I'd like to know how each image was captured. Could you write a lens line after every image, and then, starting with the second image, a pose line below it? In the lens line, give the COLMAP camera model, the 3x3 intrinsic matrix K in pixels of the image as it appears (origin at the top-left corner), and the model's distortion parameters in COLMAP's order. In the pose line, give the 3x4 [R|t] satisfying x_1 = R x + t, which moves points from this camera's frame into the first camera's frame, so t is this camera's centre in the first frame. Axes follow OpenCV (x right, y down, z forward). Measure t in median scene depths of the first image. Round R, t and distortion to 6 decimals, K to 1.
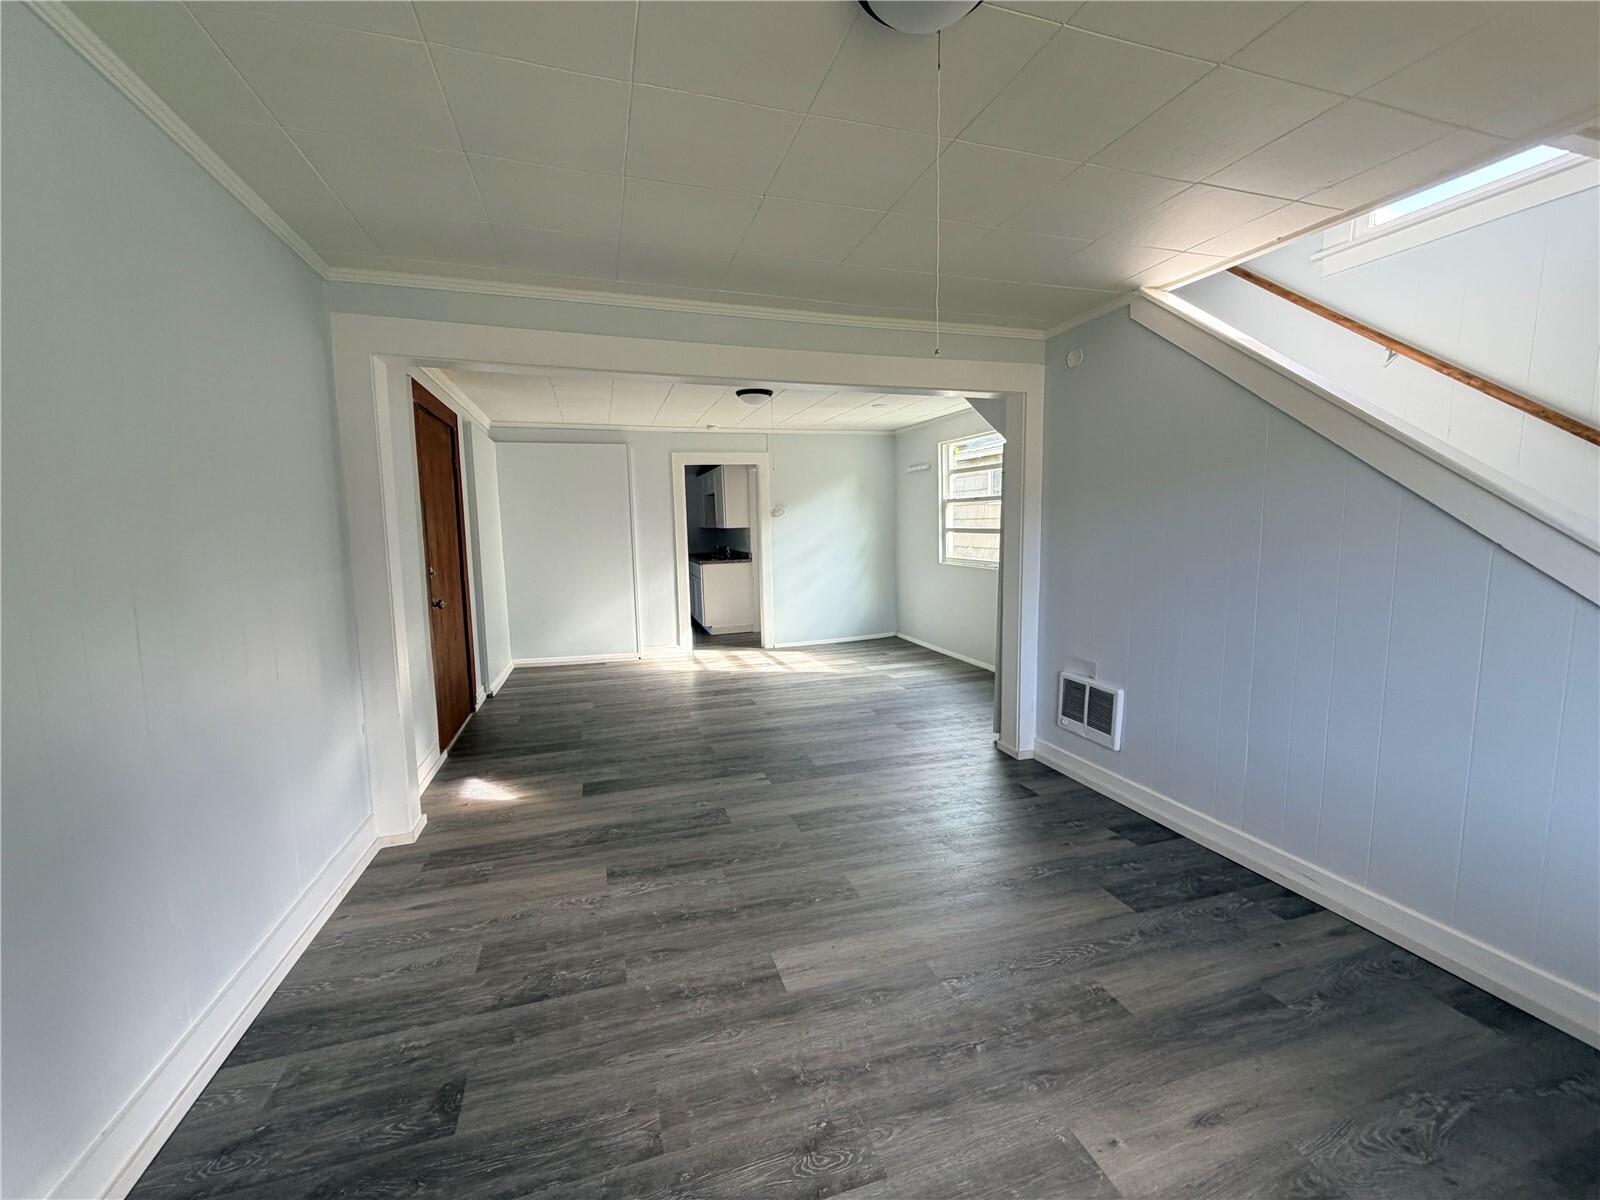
lens RADIAL K [[639.2, 0, 793.3], [0, 639.2, 601.2], [0, 0, 1]] dist [-0.001270, -0.000045]
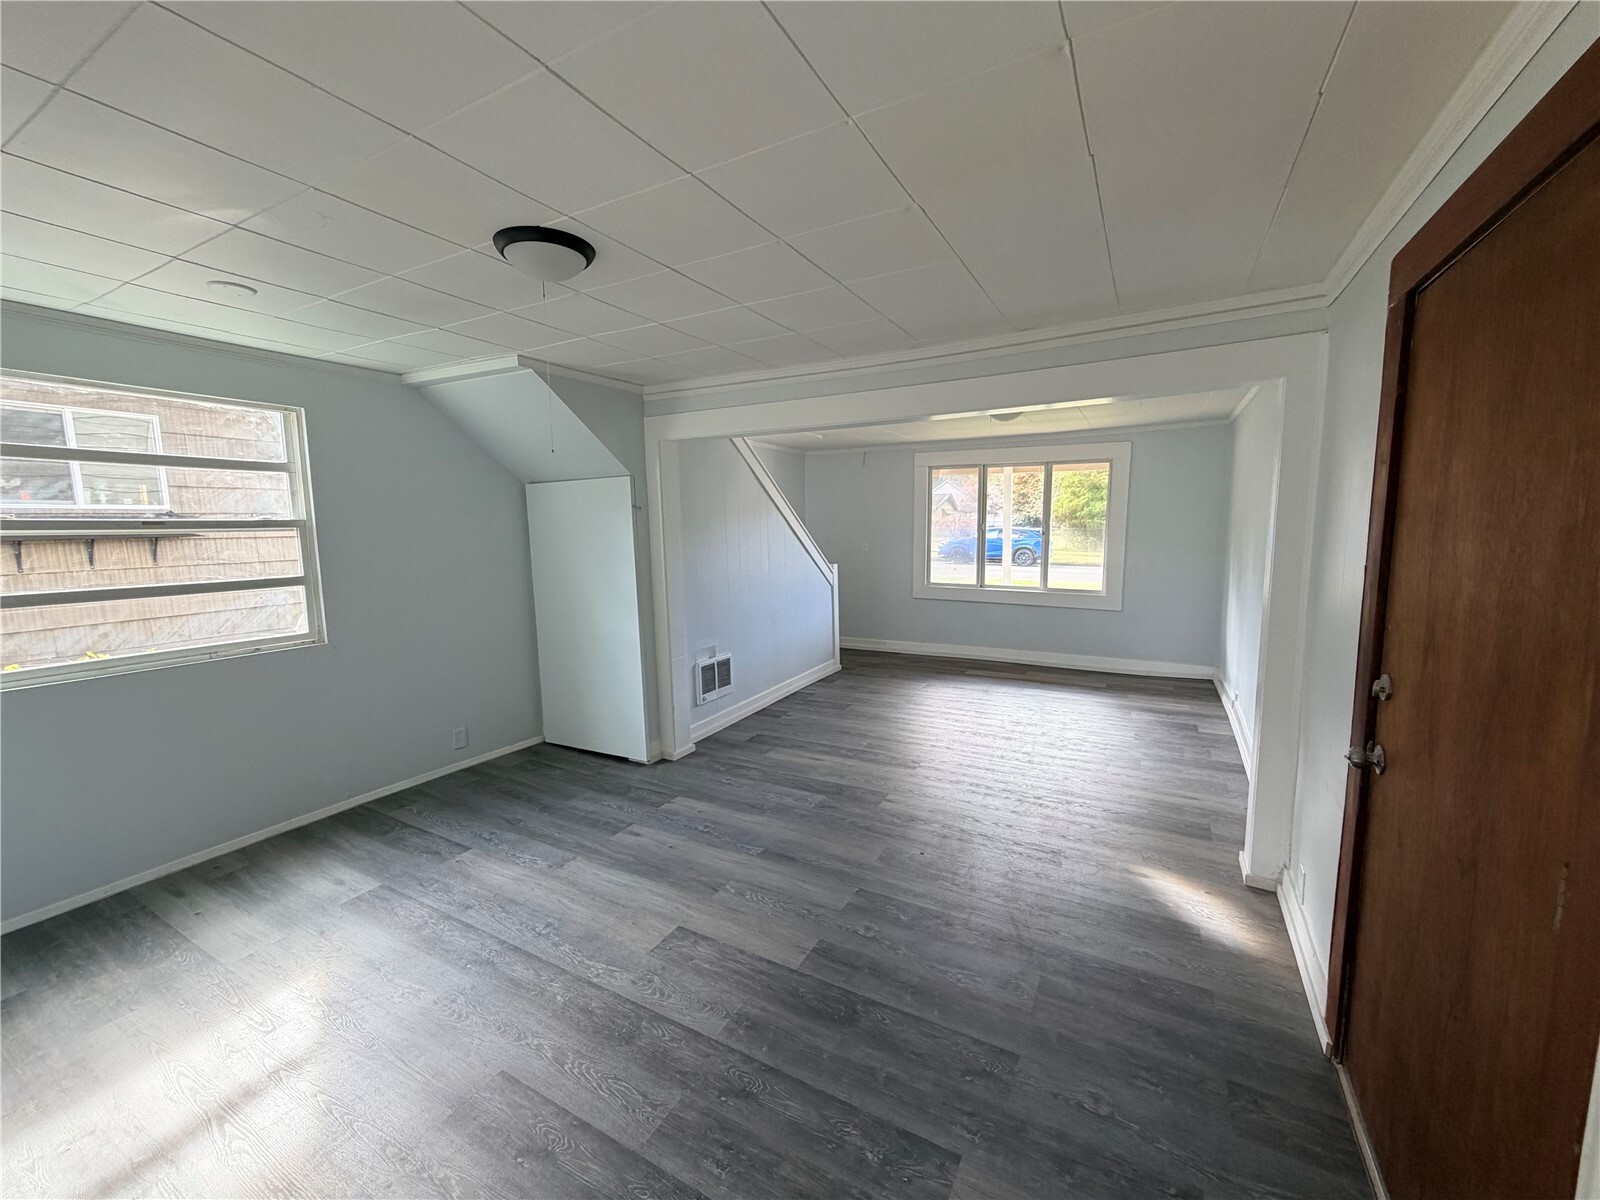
lens RADIAL K [[639.2, 0, 793.3], [0, 639.2, 601.2], [0, 0, 1]] dist [-0.001270, -0.000045]
pose [[-0.688180, -0.065763, 0.722554, -0.696824], [0.111102, 0.974587, 0.194518, -0.265147], [-0.716983, 0.214141, -0.663385, 1.805304]]
